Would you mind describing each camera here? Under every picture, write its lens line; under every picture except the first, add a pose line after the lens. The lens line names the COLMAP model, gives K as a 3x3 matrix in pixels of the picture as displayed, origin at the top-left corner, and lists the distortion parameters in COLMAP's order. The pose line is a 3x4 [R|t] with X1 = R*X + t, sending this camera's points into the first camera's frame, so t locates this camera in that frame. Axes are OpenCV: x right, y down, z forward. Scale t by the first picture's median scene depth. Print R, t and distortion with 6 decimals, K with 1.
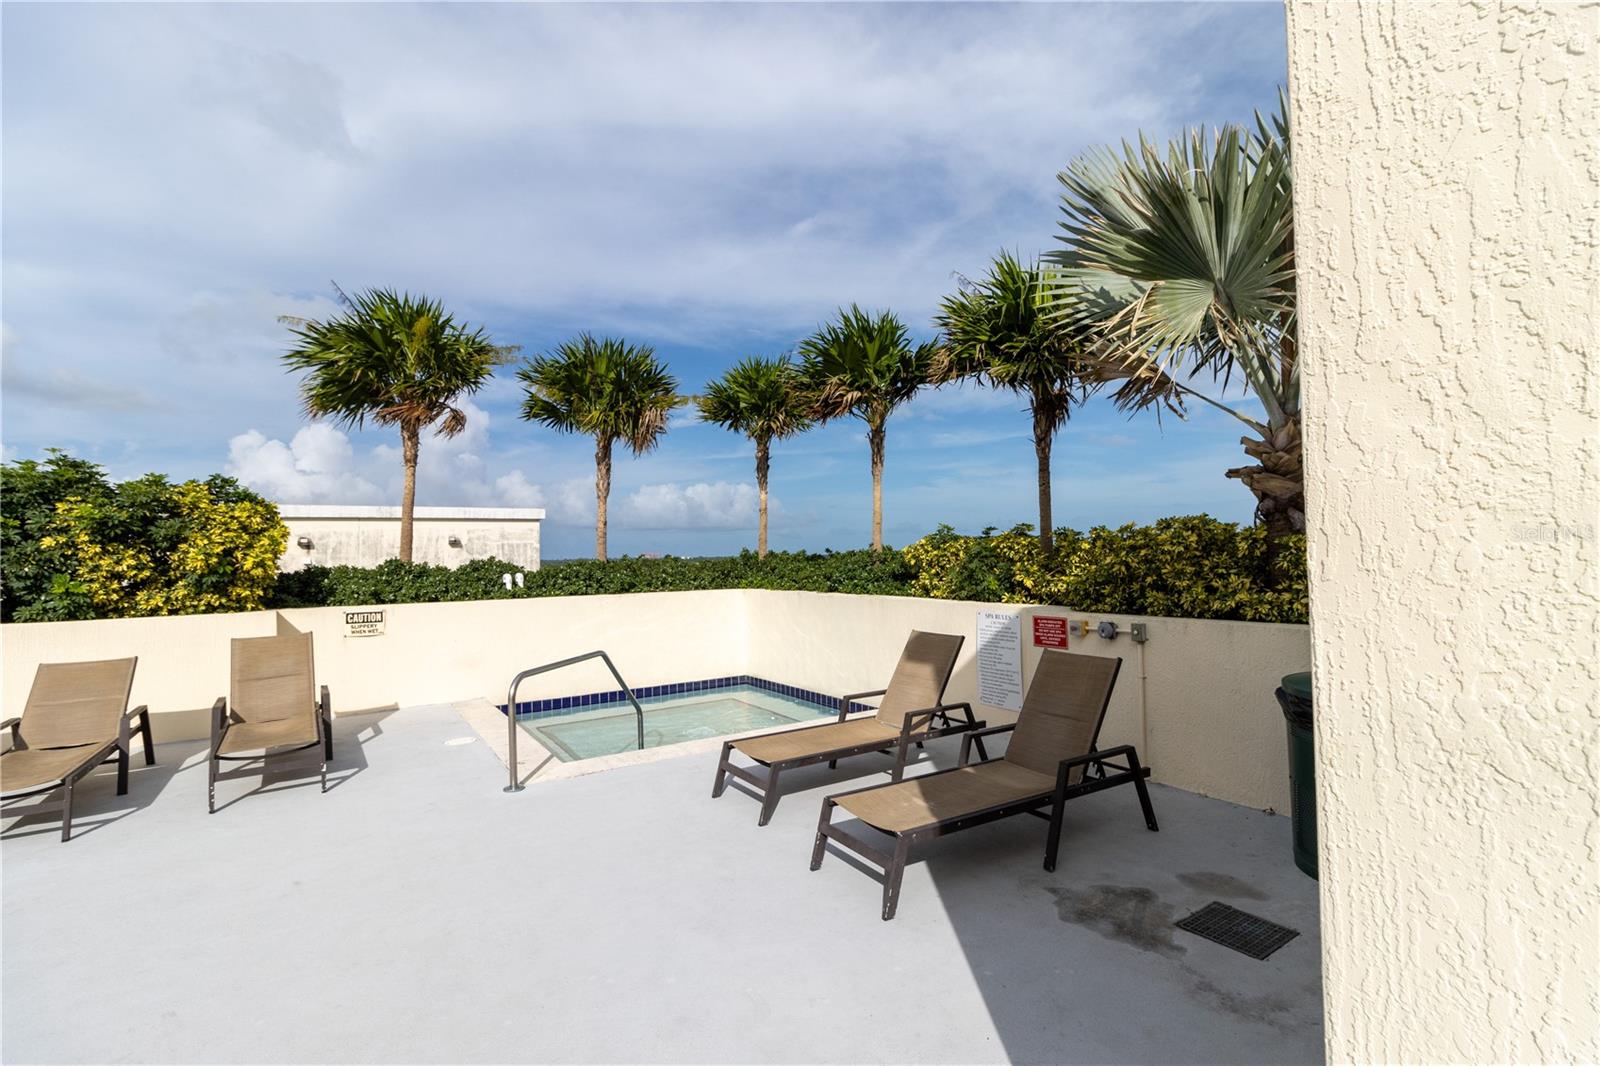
lens RADIAL K [[739.1, 0, 799.4], [0, 739.1, 532.1], [0, 0, 1]] dist [0.003589, -0.000162]
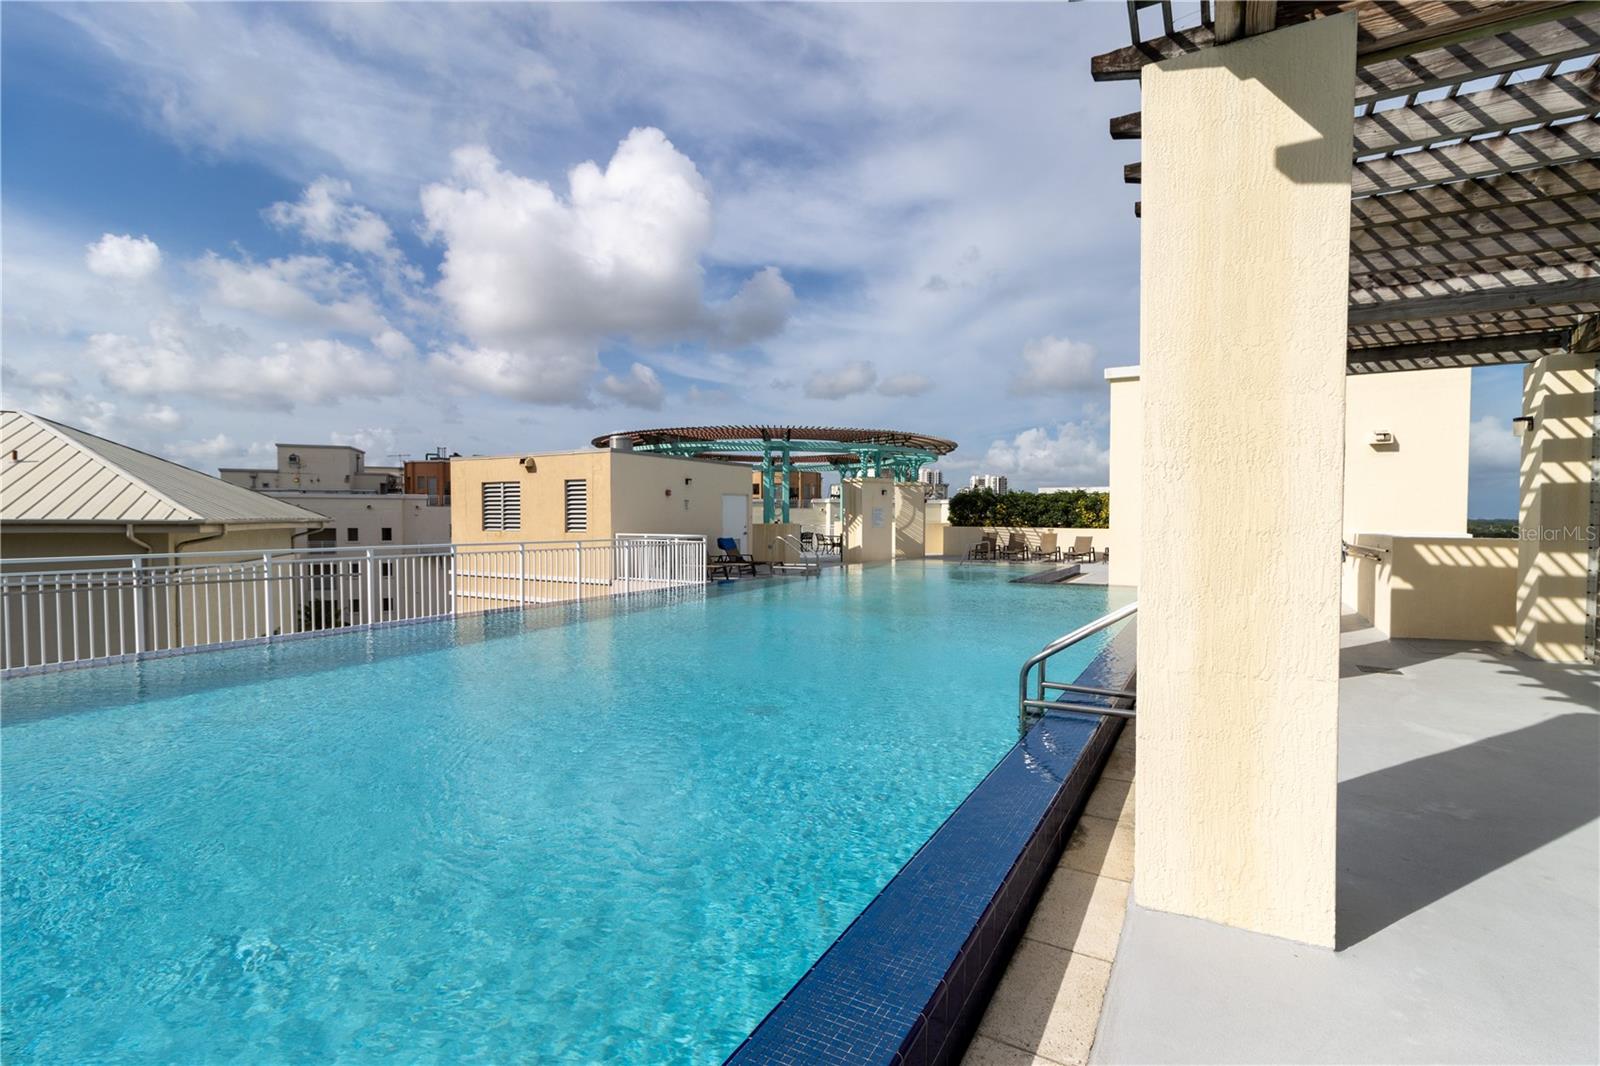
lens RADIAL K [[739.1, 0, 802.0], [0, 739.1, 535.9], [0, 0, 1]] dist [0.003589, -0.000162]
pose [[-0.888075, 0.019695, -0.459277, 2.308022], [0.015743, 0.999799, 0.012434, 0.081674], [0.459430, 0.003812, -0.888206, 3.880763]]
